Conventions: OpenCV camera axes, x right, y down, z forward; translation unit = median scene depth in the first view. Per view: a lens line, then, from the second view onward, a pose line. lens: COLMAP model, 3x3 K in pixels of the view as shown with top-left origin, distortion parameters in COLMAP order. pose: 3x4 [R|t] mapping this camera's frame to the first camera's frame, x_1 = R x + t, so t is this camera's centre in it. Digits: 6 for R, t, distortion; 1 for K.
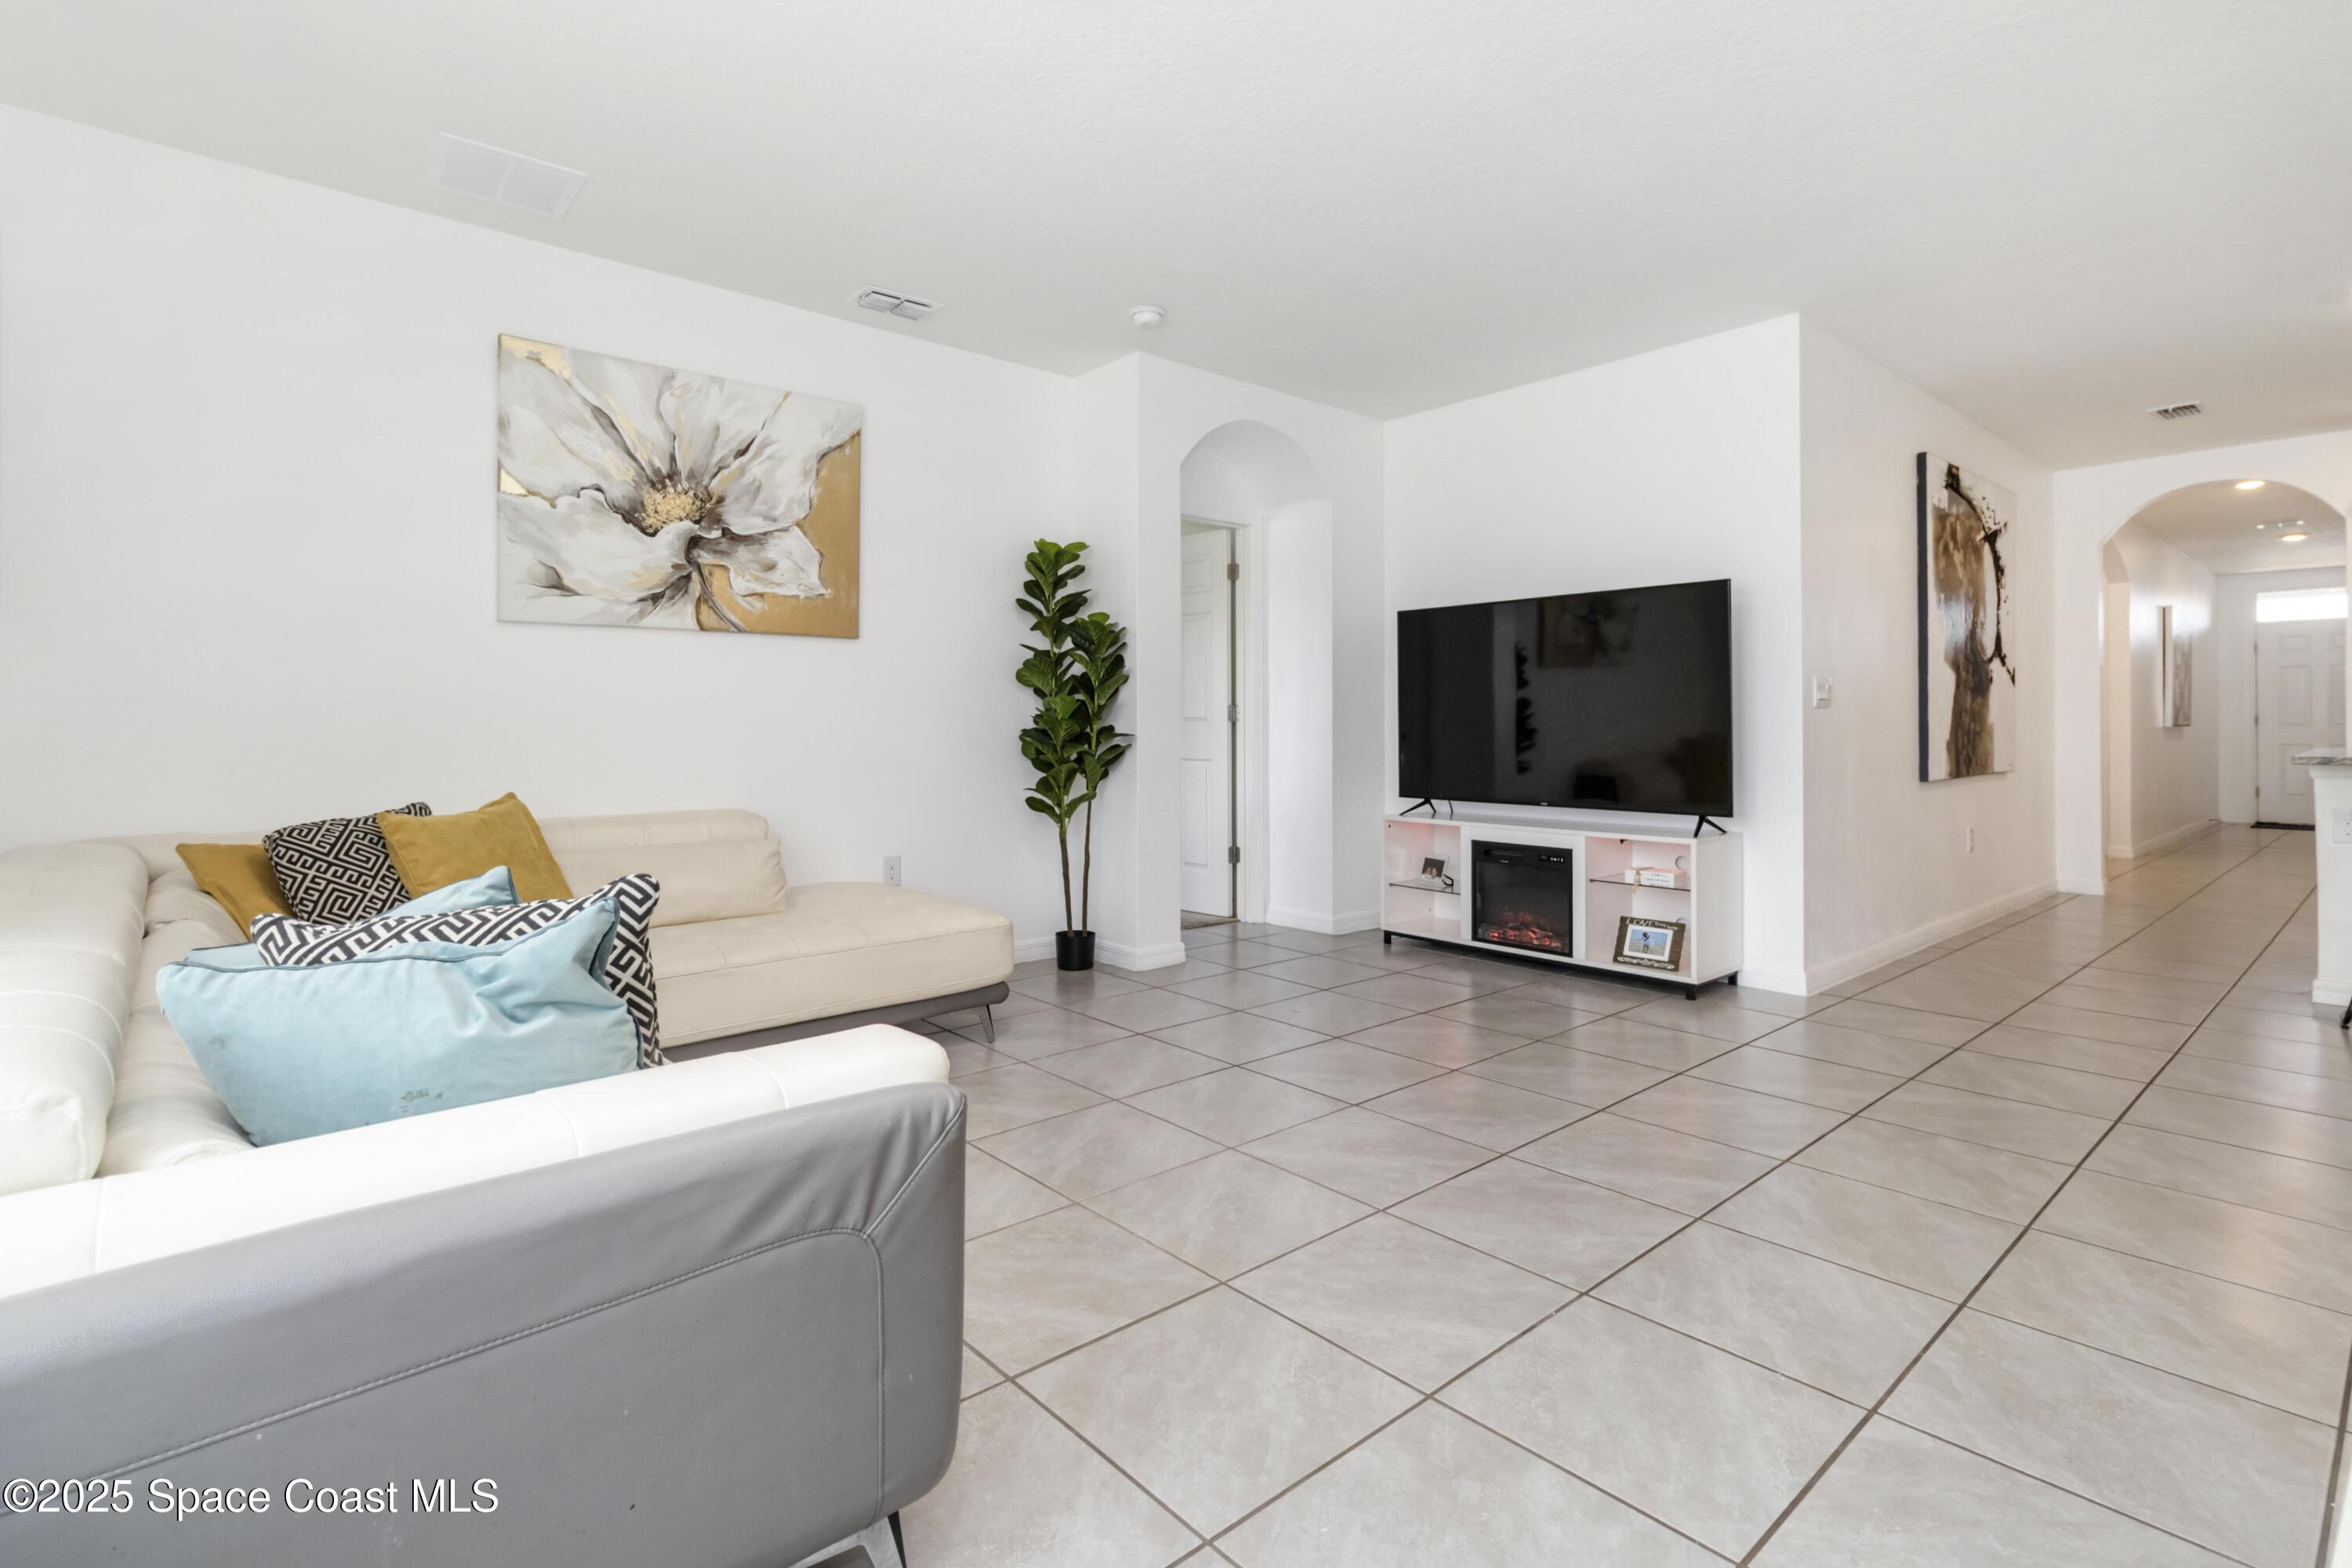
lens RADIAL K [[1107.5, 0, 1181.1], [0, 1107.5, 725.9], [0, 0, 1]] dist [-0.000201, 0.000488]
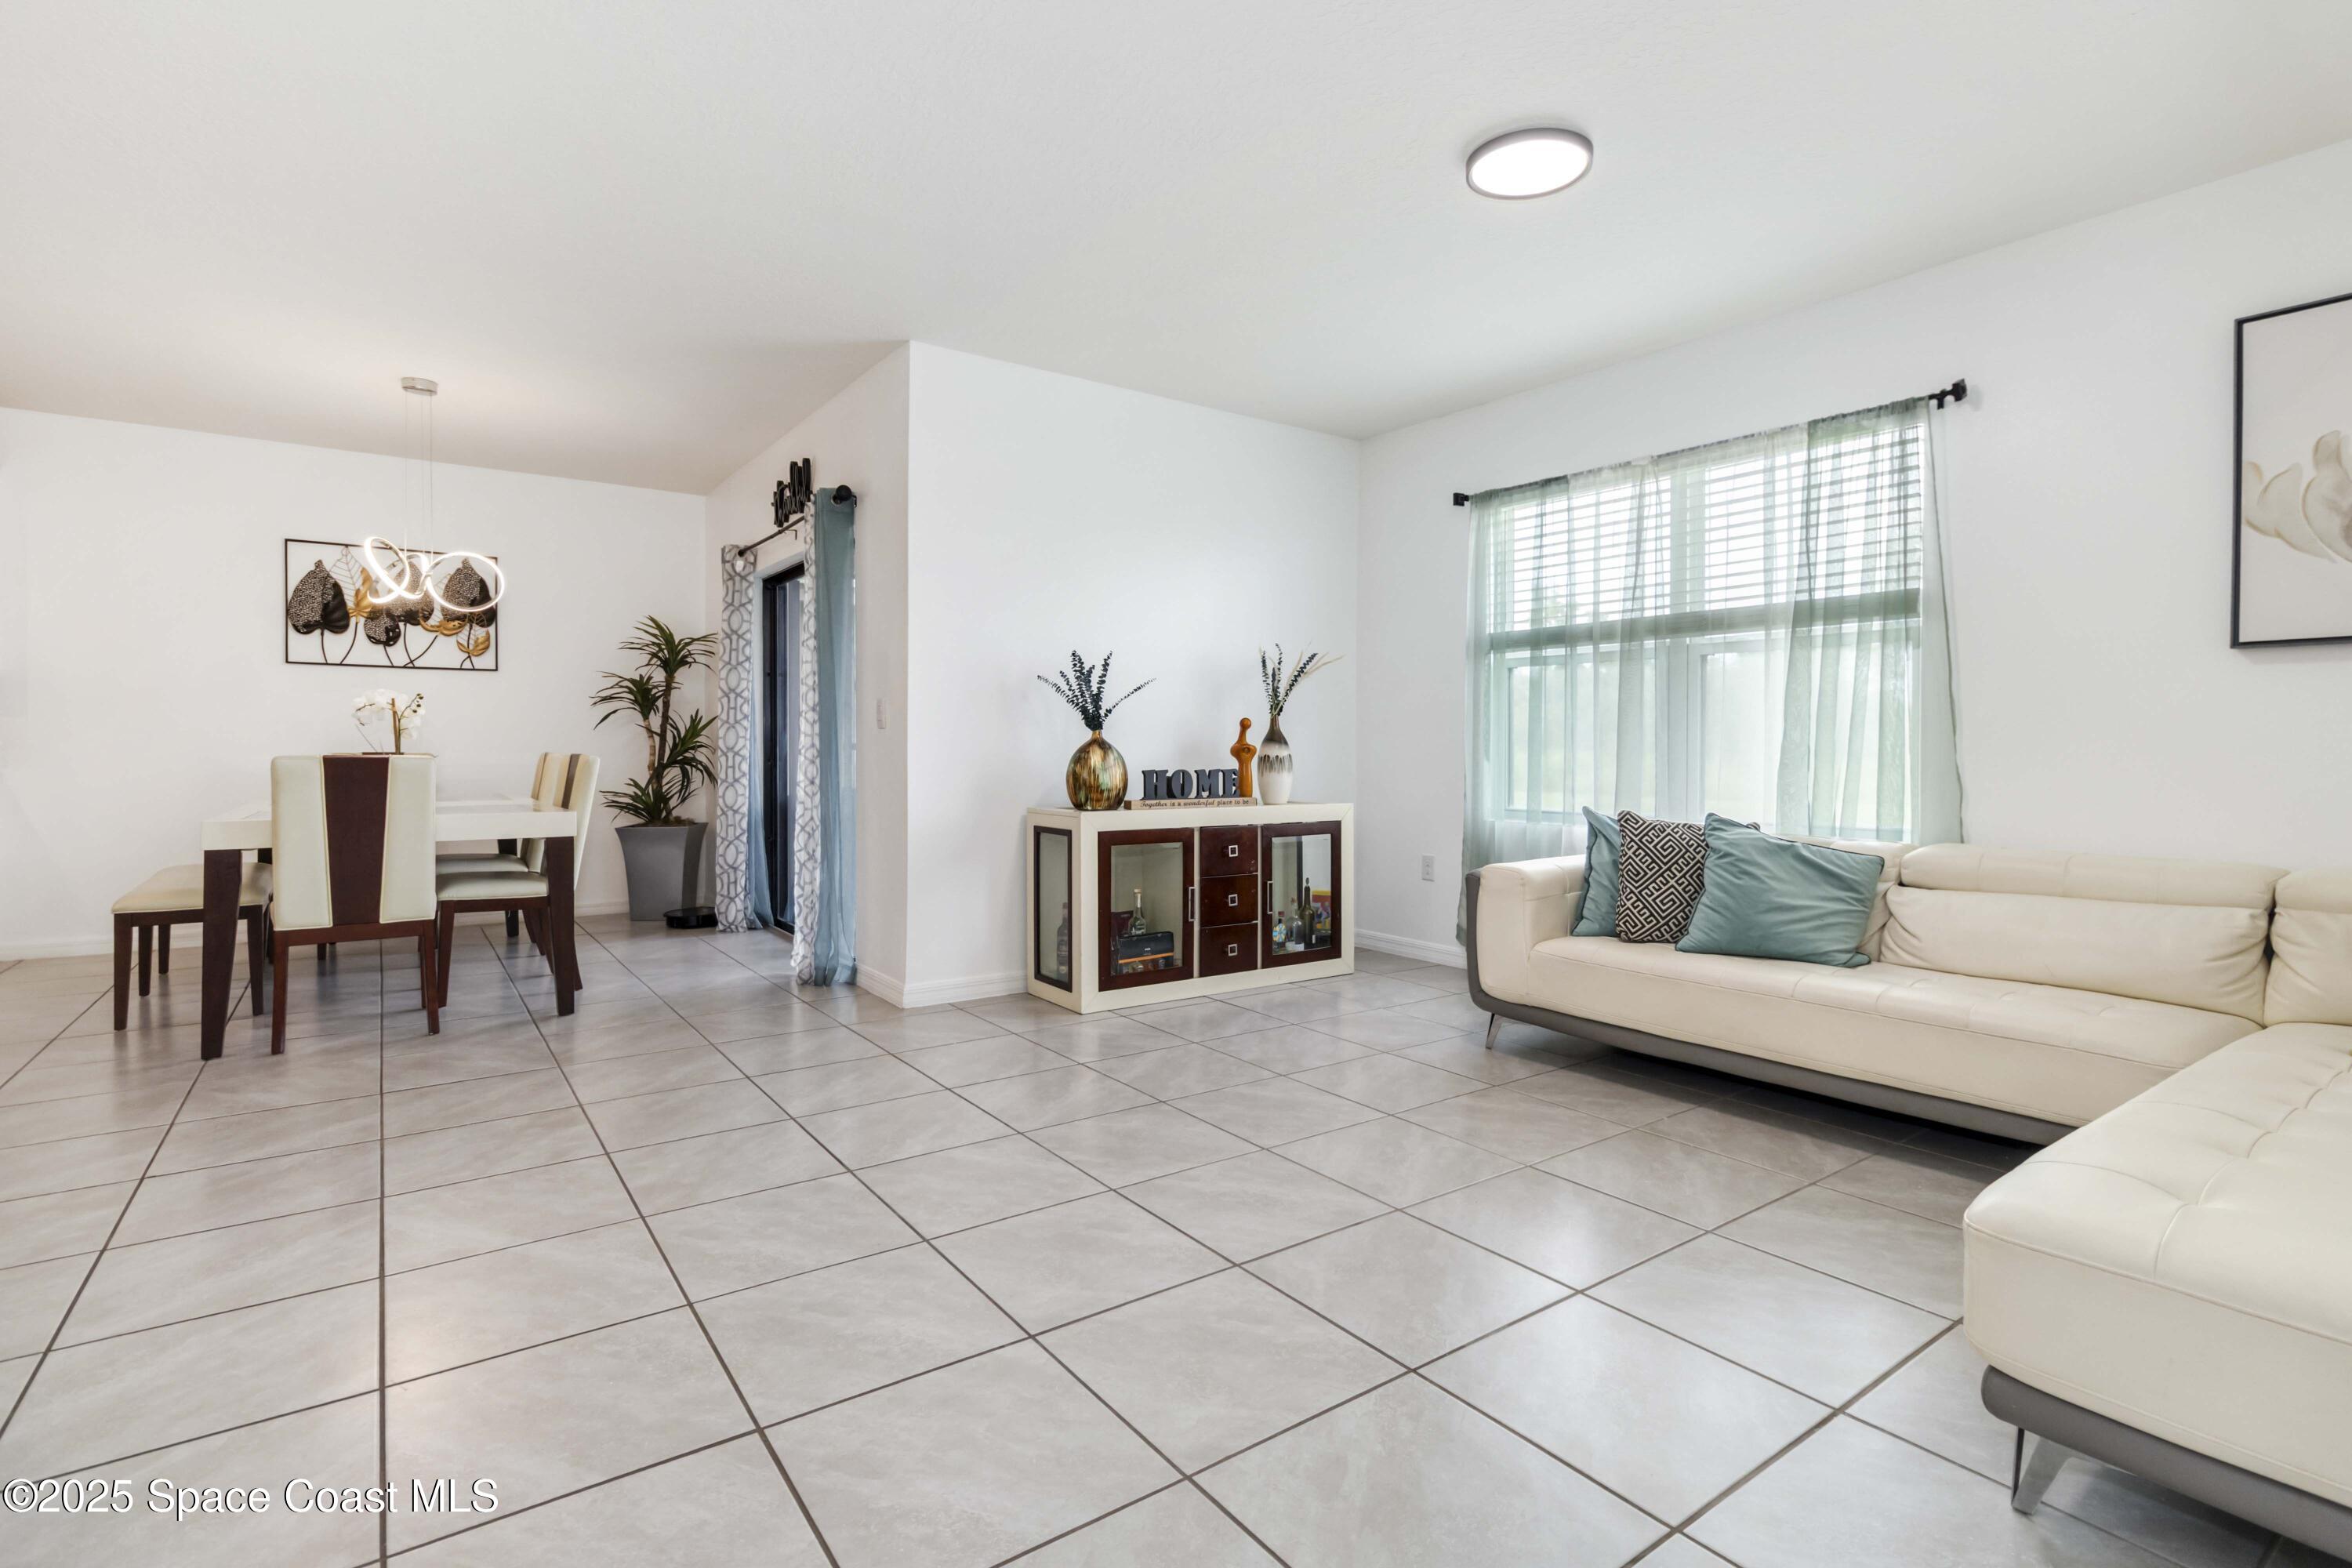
lens RADIAL K [[1107.0, 0, 1178.3], [0, 1107.0, 757.3], [0, 0, 1]] dist [0.001545, 0.000649]
pose [[-0.995541, -0.003152, 0.094279, 0.099109], [-0.002484, 0.999971, 0.007199, 0.000395], [-0.094299, 0.006933, -0.995520, 1.351129]]
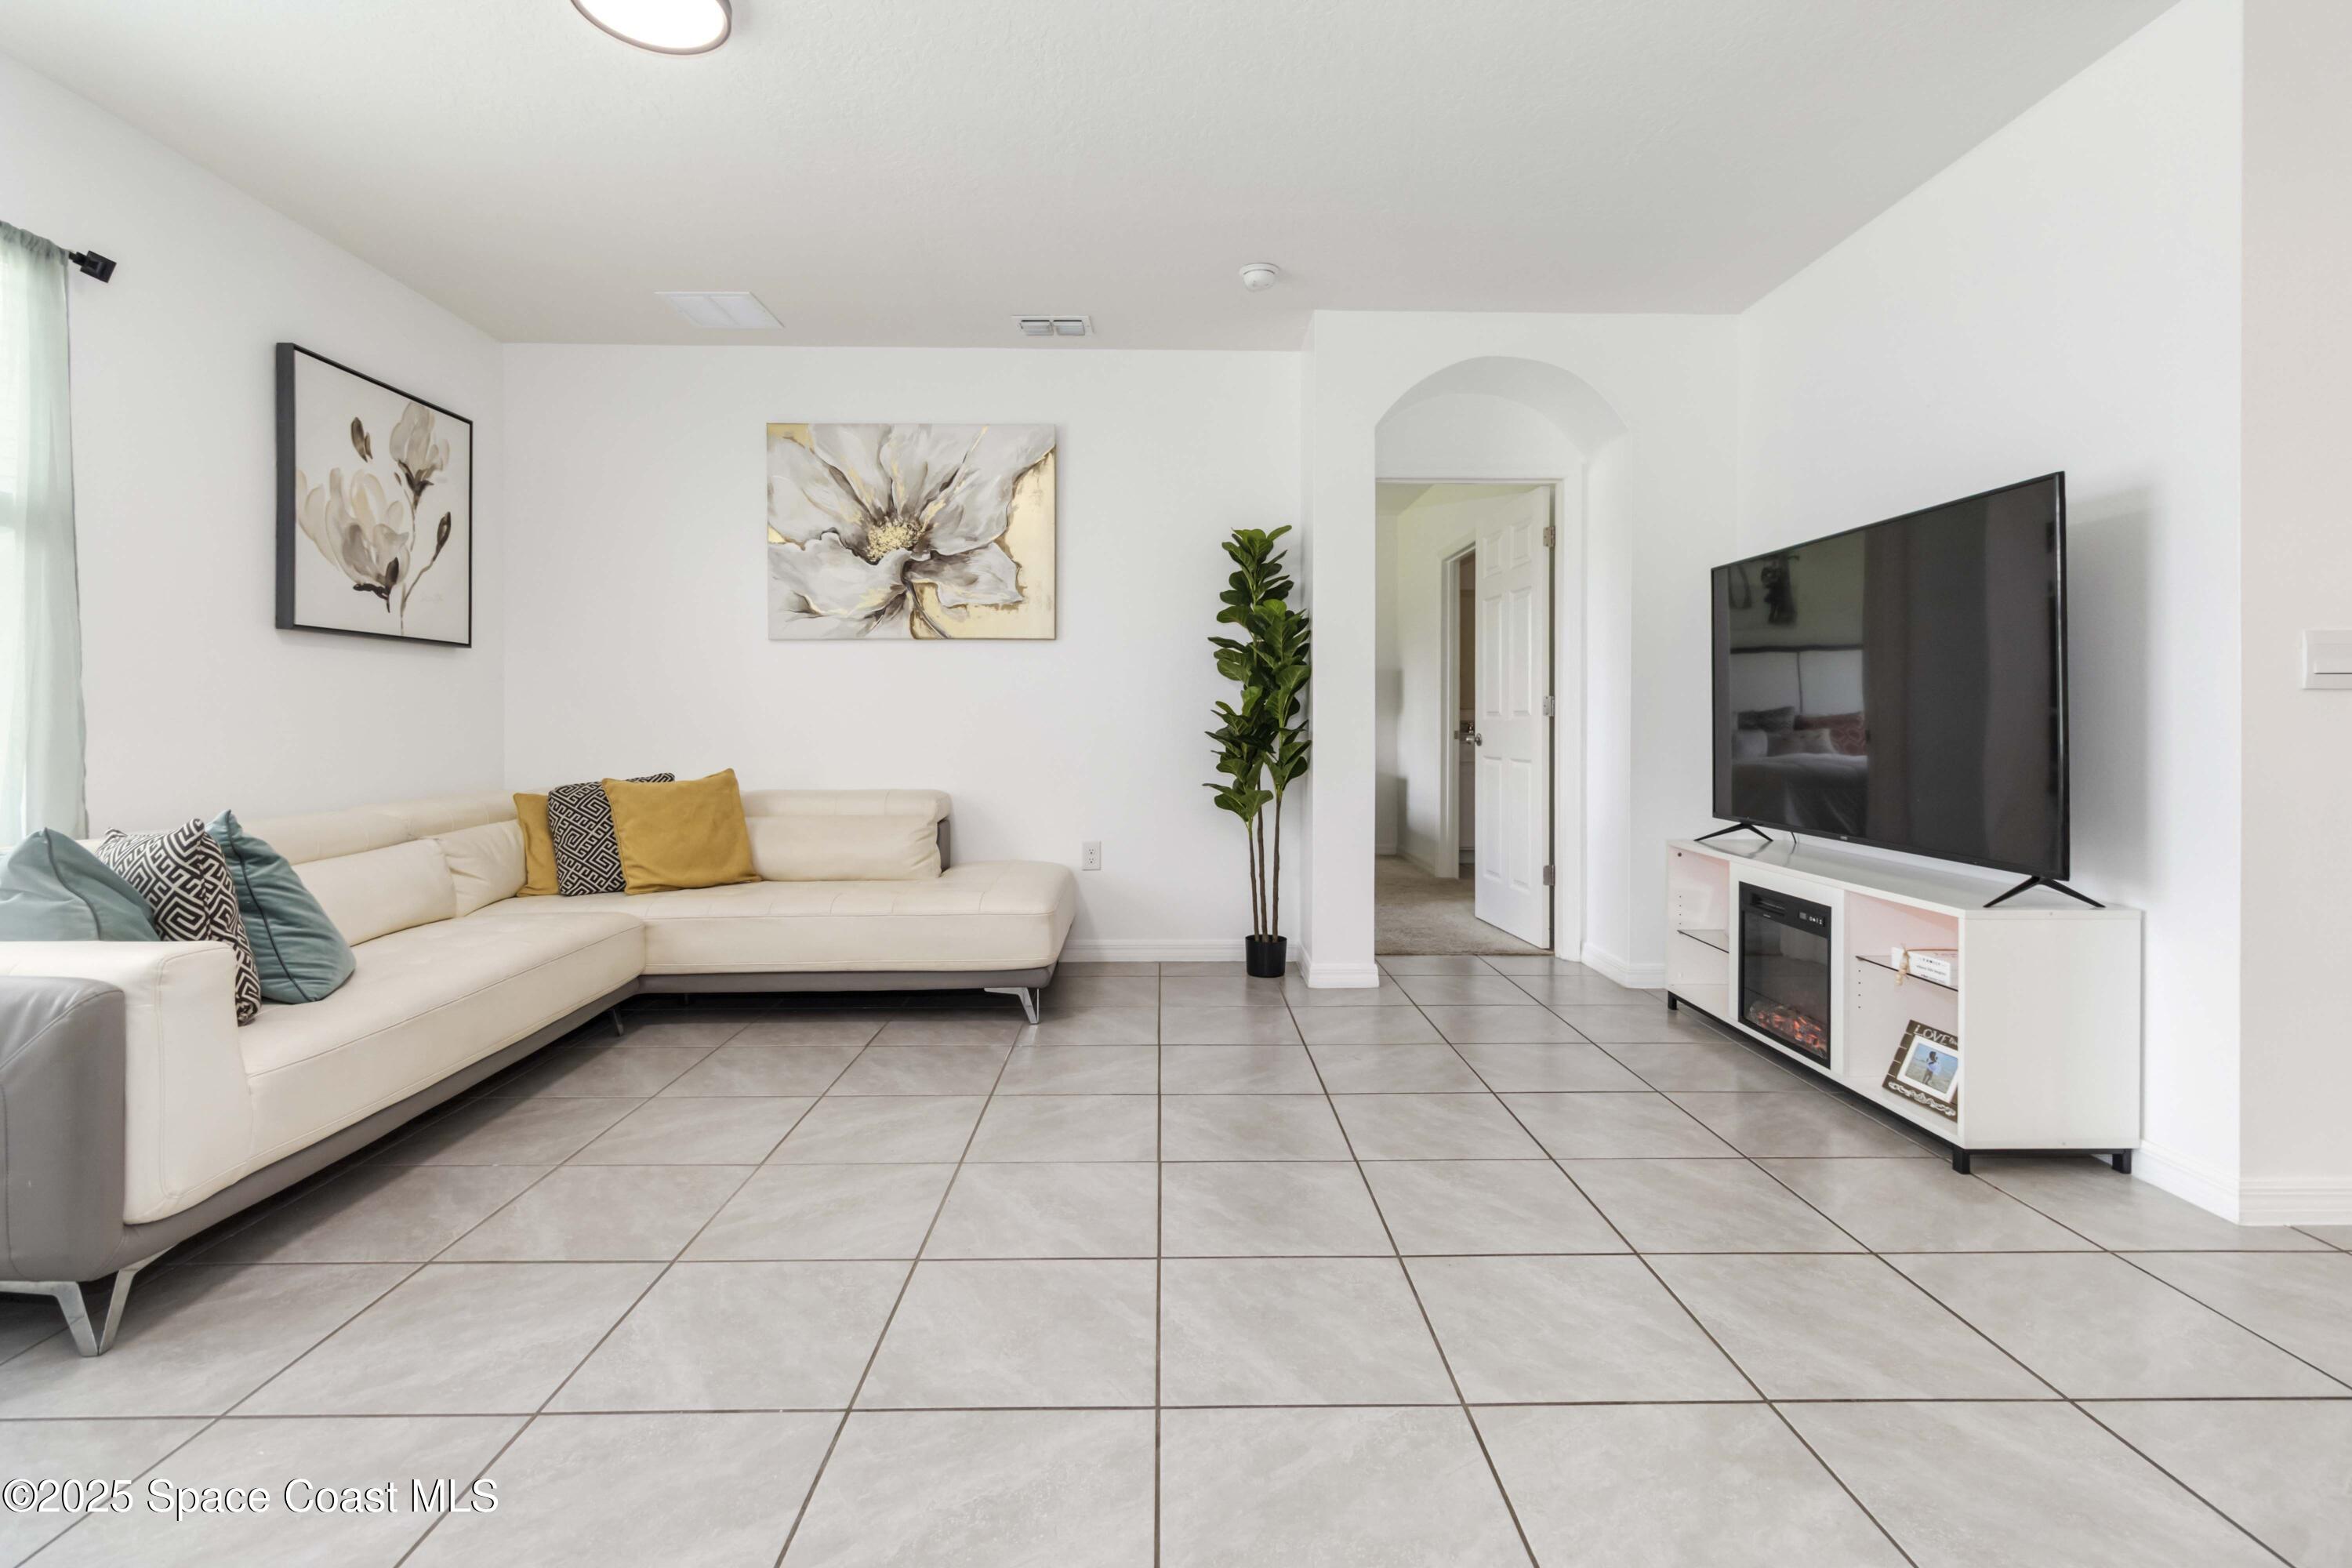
lens RADIAL K [[1107.5, 0, 1181.1], [0, 1107.5, 725.9], [0, 0, 1]] dist [-0.000201, 0.000488]
pose [[0.764352, 0.006184, -0.644770, 0.562901], [-0.002851, 0.999977, 0.006211, -0.001141], [0.644793, -0.002909, 0.764352, 0.276602]]
